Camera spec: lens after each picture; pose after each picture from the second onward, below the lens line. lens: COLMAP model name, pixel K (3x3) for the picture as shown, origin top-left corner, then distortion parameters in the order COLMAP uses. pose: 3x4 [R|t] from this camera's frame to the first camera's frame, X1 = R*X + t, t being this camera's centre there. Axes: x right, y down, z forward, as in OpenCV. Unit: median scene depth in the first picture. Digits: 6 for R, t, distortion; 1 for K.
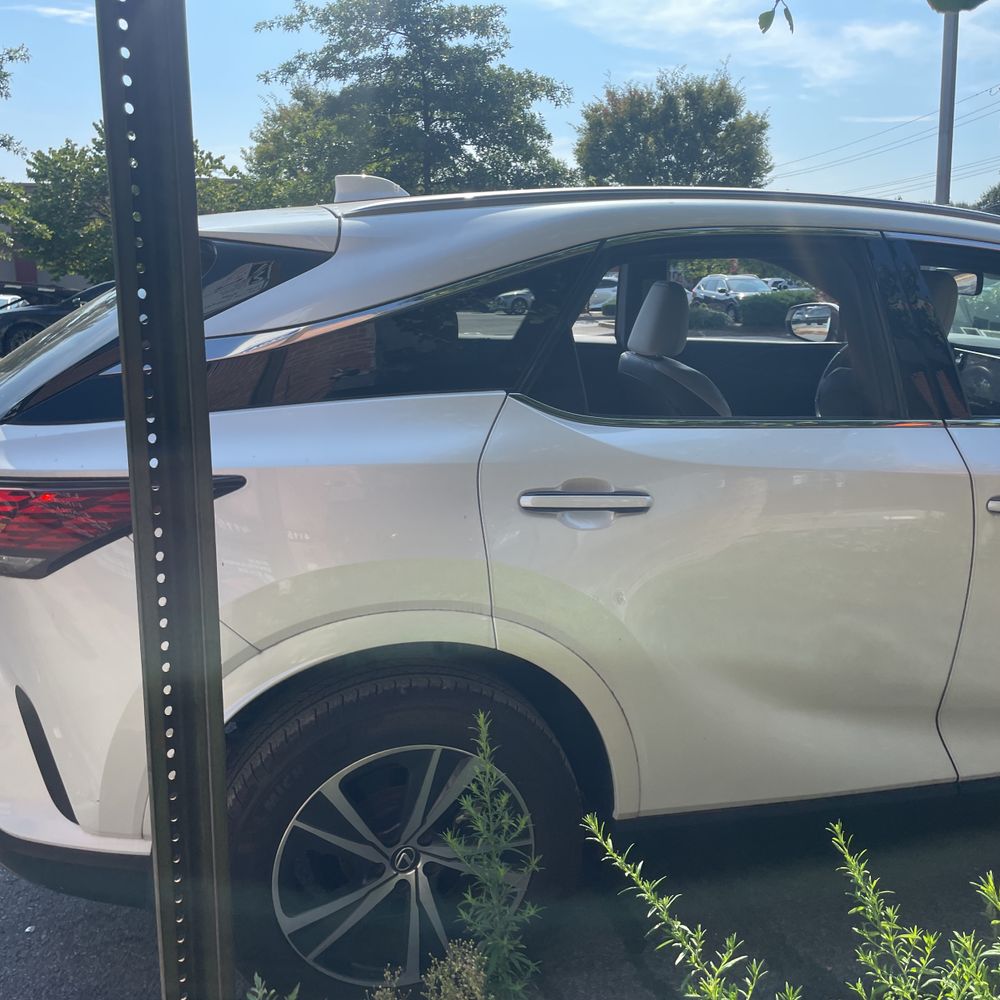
lens RADIAL K [[962.3, 0, 500.1], [0, 962.3, 482.1], [0, 0, 1]] dist [0.093216, -0.120978]
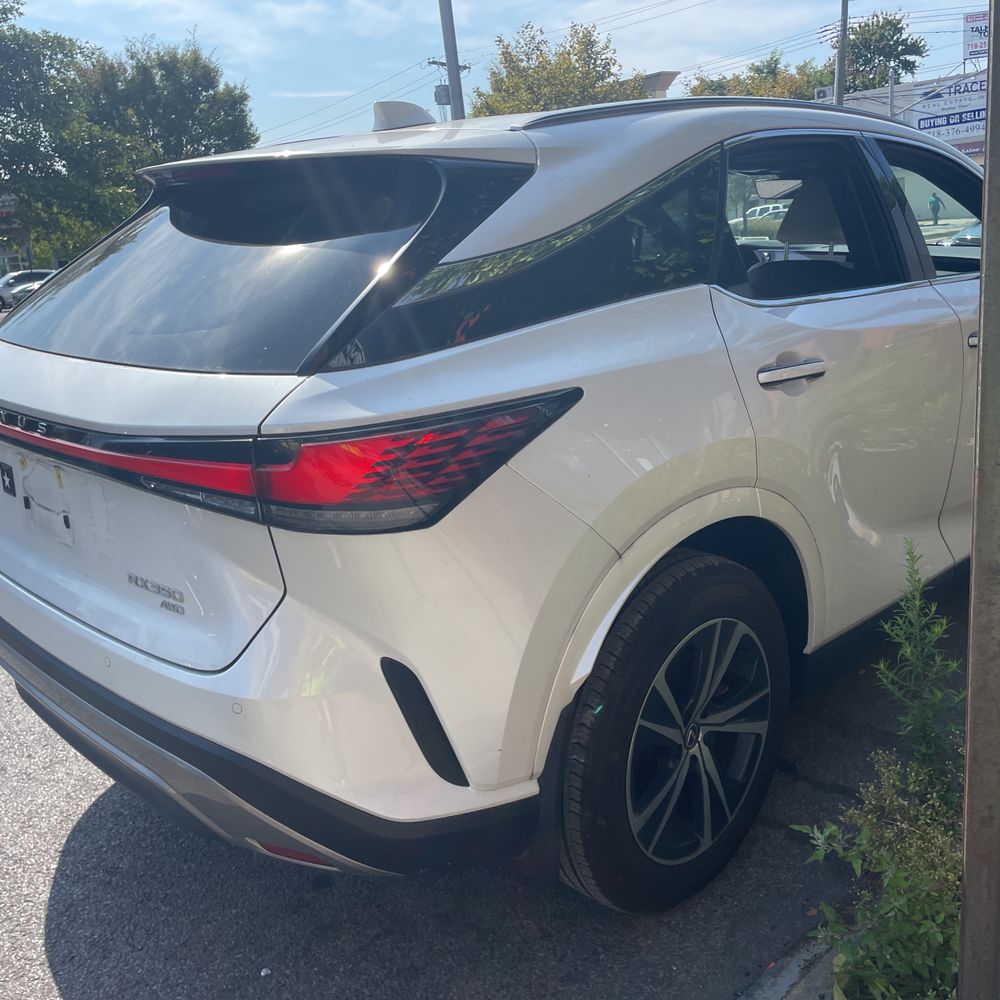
lens RADIAL K [[962.3, 0, 500.1], [0, 962.3, 482.1], [0, 0, 1]] dist [0.093216, -0.120978]
pose [[0.878821, -0.192695, 0.436512, -0.685568], [0.182106, 0.981032, 0.066439, 0.008027], [-0.441034, 0.021103, 0.897242, 0.136961]]
